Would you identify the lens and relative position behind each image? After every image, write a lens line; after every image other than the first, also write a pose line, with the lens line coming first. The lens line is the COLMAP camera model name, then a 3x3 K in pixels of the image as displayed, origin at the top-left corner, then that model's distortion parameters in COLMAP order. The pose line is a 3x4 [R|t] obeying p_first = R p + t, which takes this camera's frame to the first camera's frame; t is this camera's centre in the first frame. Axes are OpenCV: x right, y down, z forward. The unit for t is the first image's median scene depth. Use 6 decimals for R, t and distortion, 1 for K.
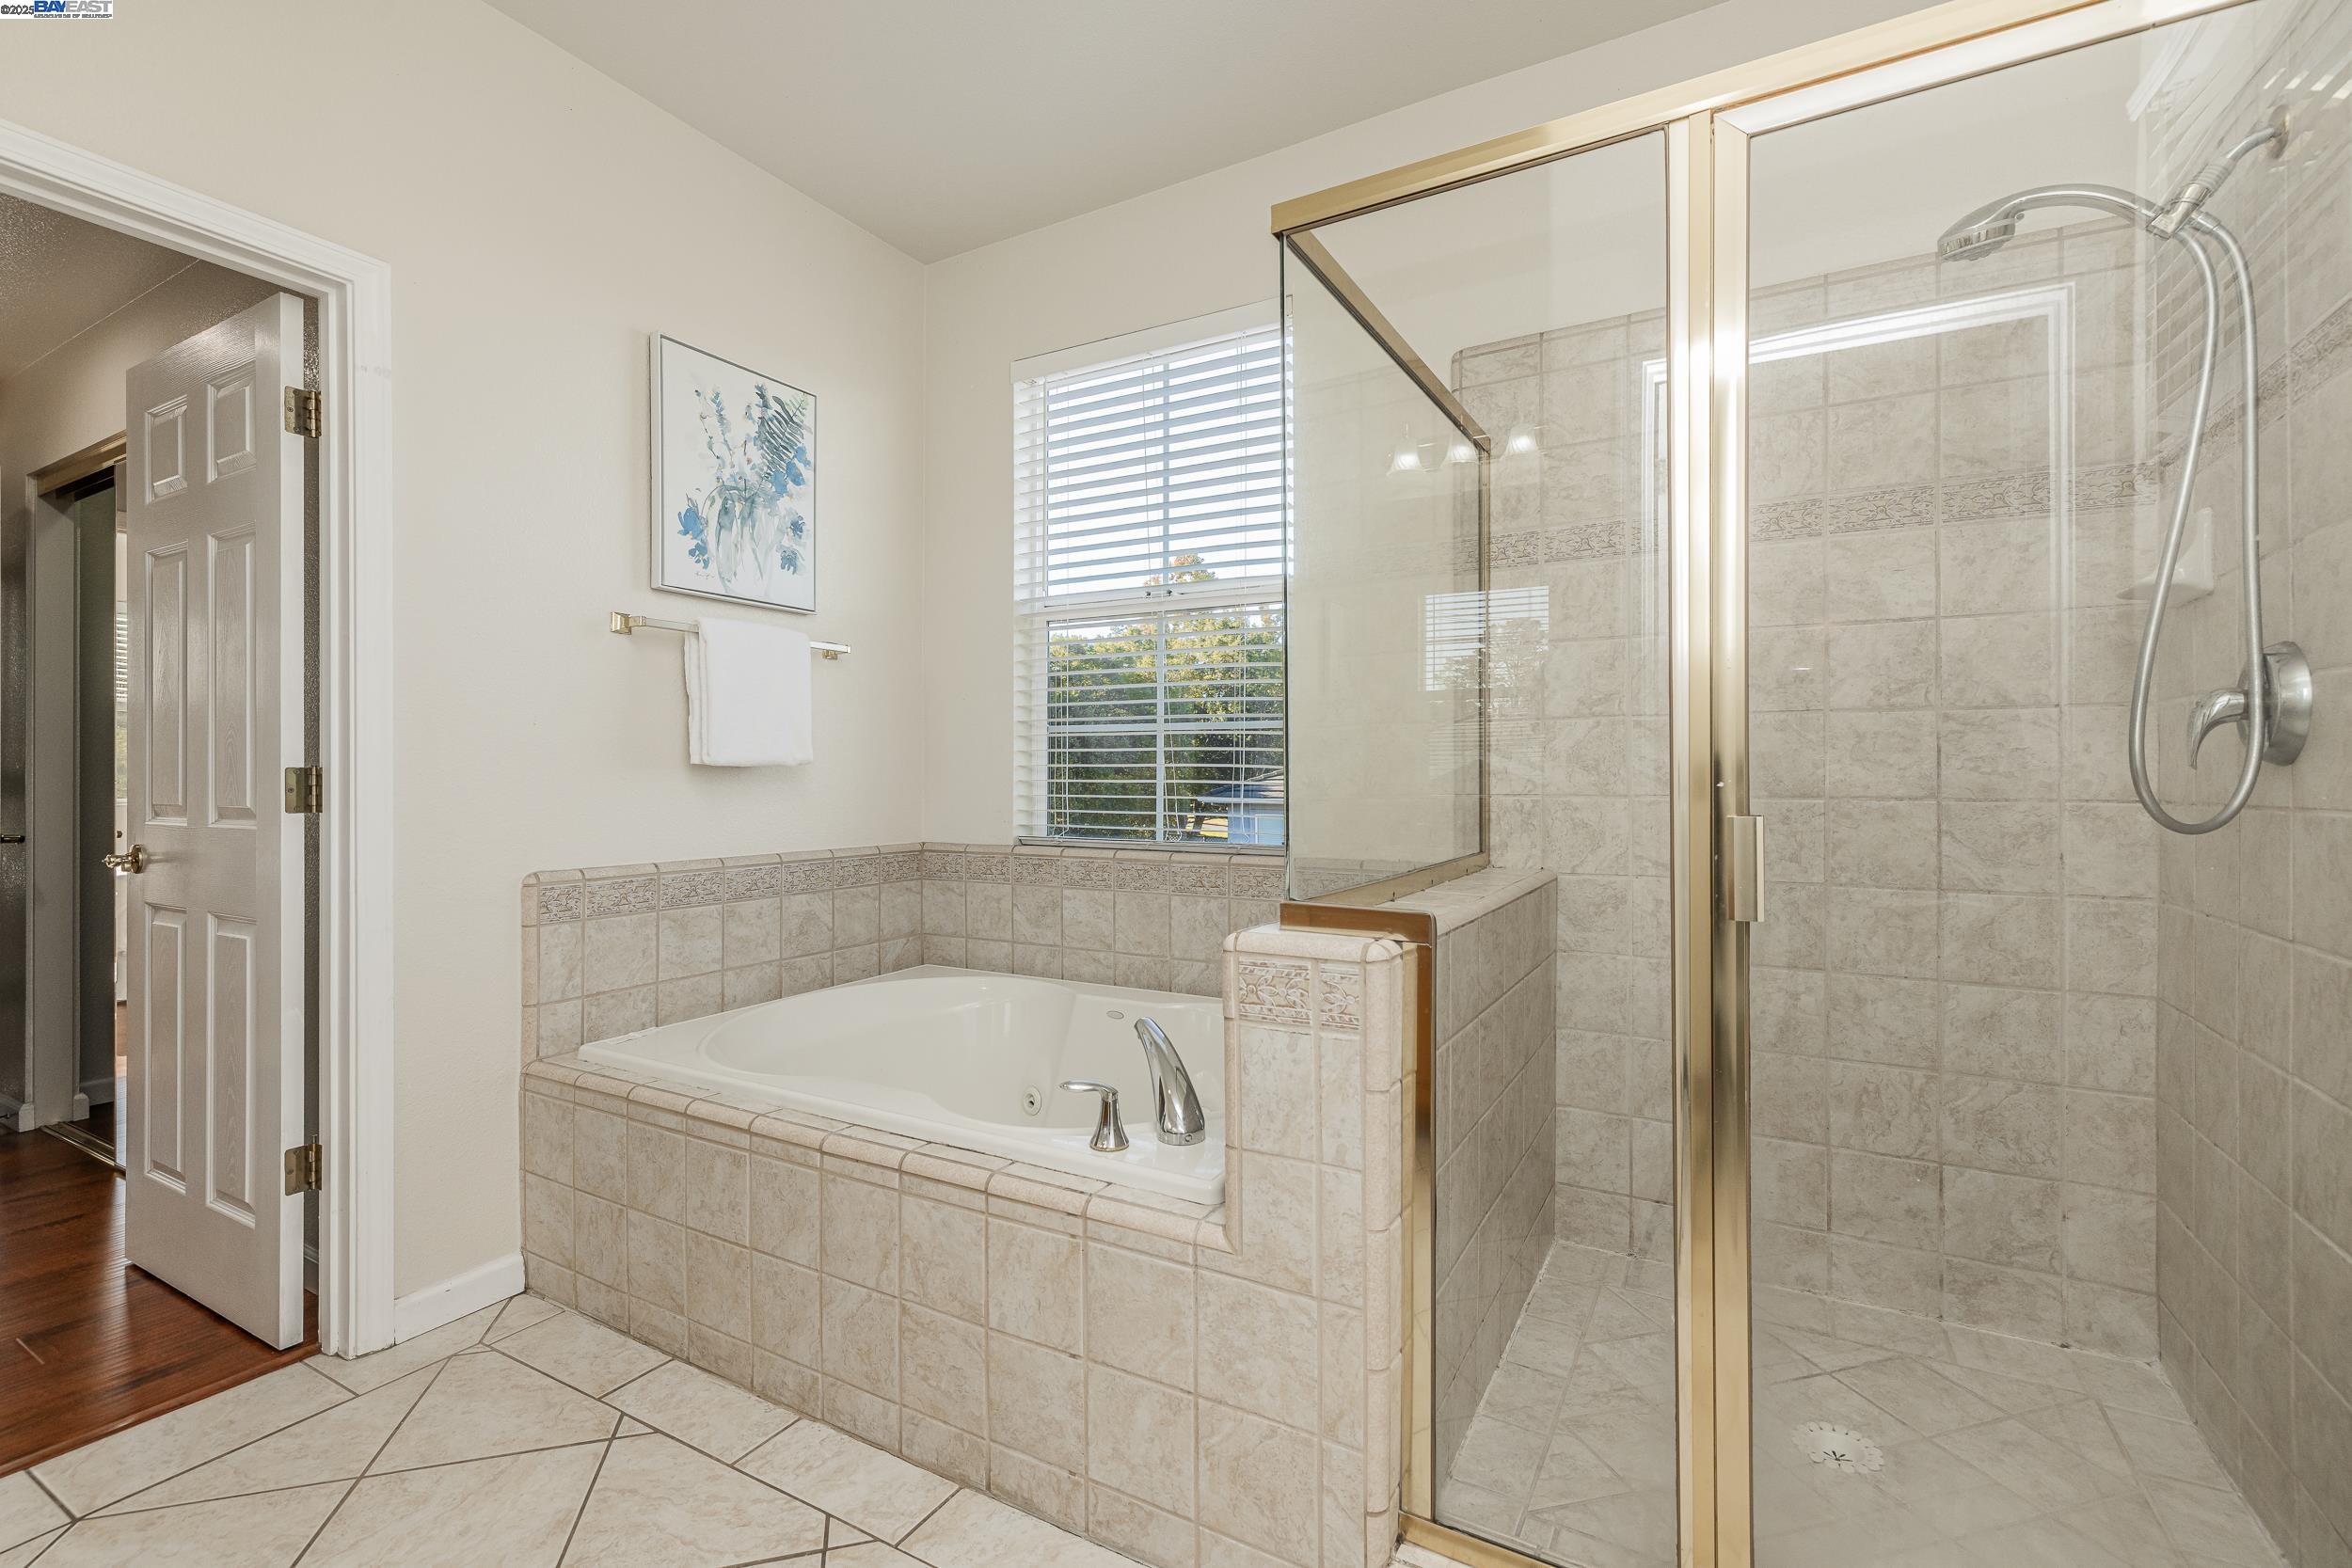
lens RADIAL K [[1021.4, 0, 1189.8], [0, 1021.4, 766.9], [0, 0, 1]] dist [0.004665, 0.000504]
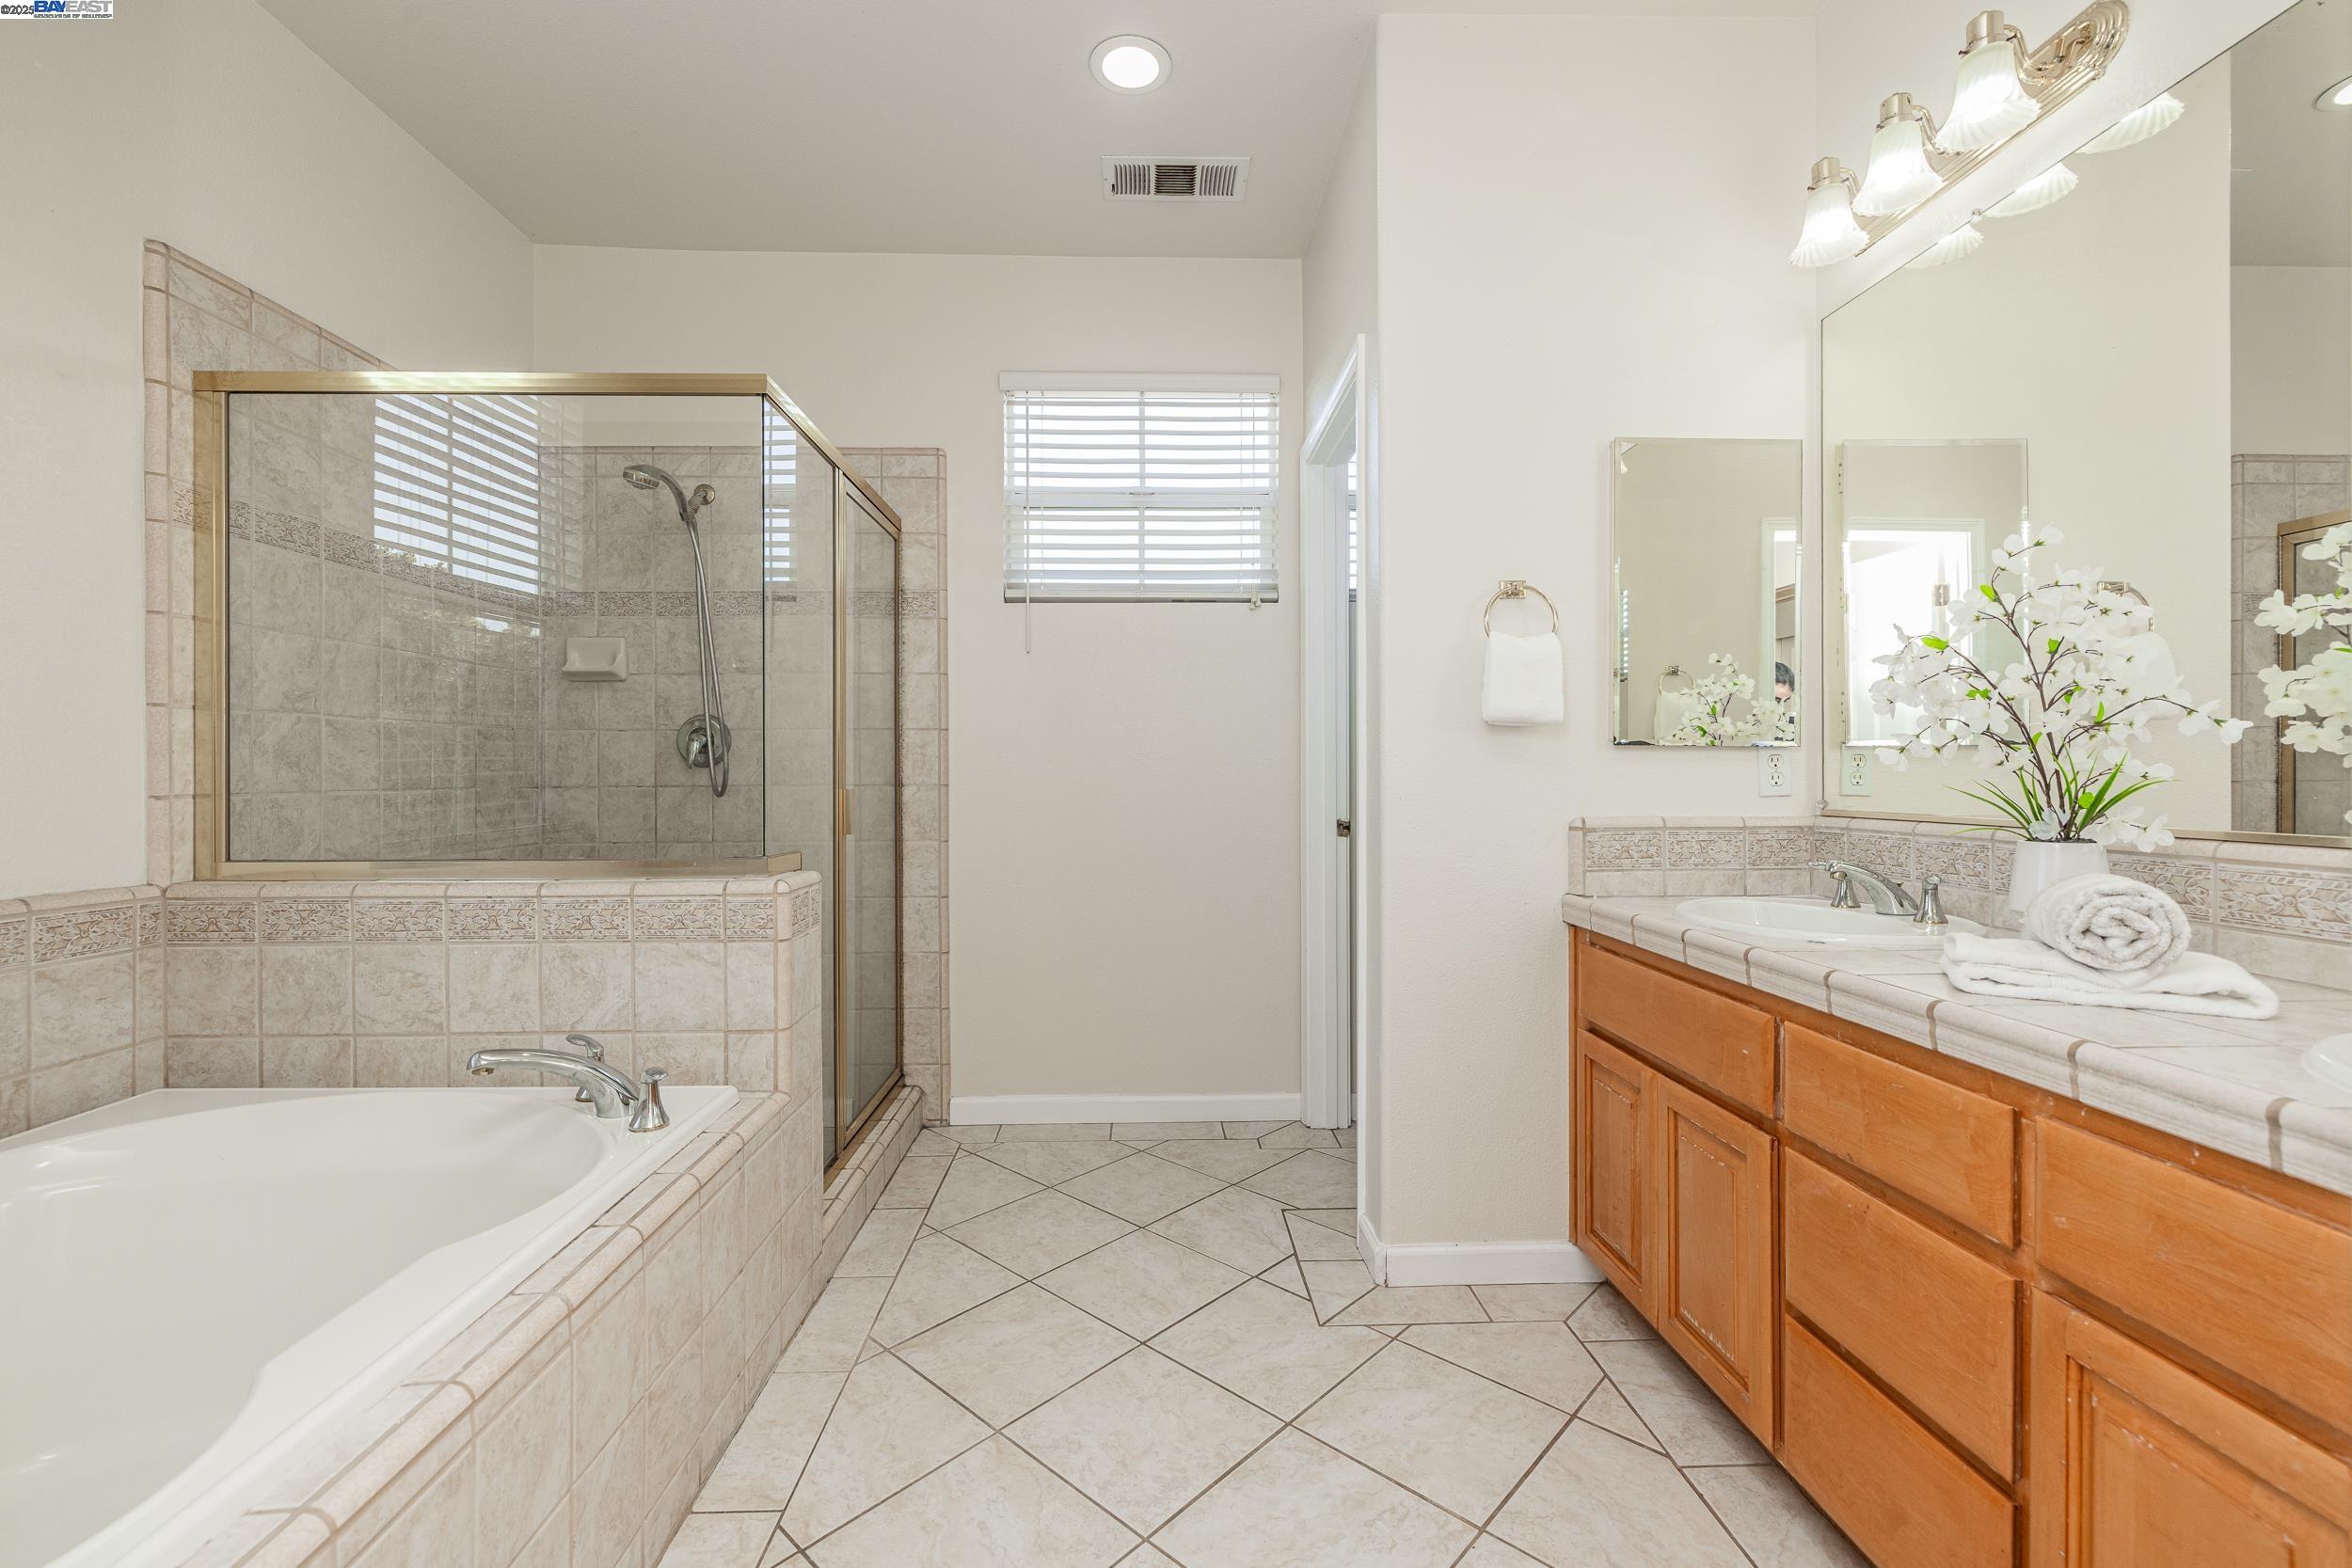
lens RADIAL K [[1021.4, 0, 1178.4], [0, 1021.4, 778.3], [0, 0, 1]] dist [0.004665, 0.000504]
pose [[-0.512921, -0.000015, 0.858436, -0.892572], [0.004407, 0.999987, 0.002651, 0.015690], [-0.858424, 0.005143, -0.512915, 0.775088]]
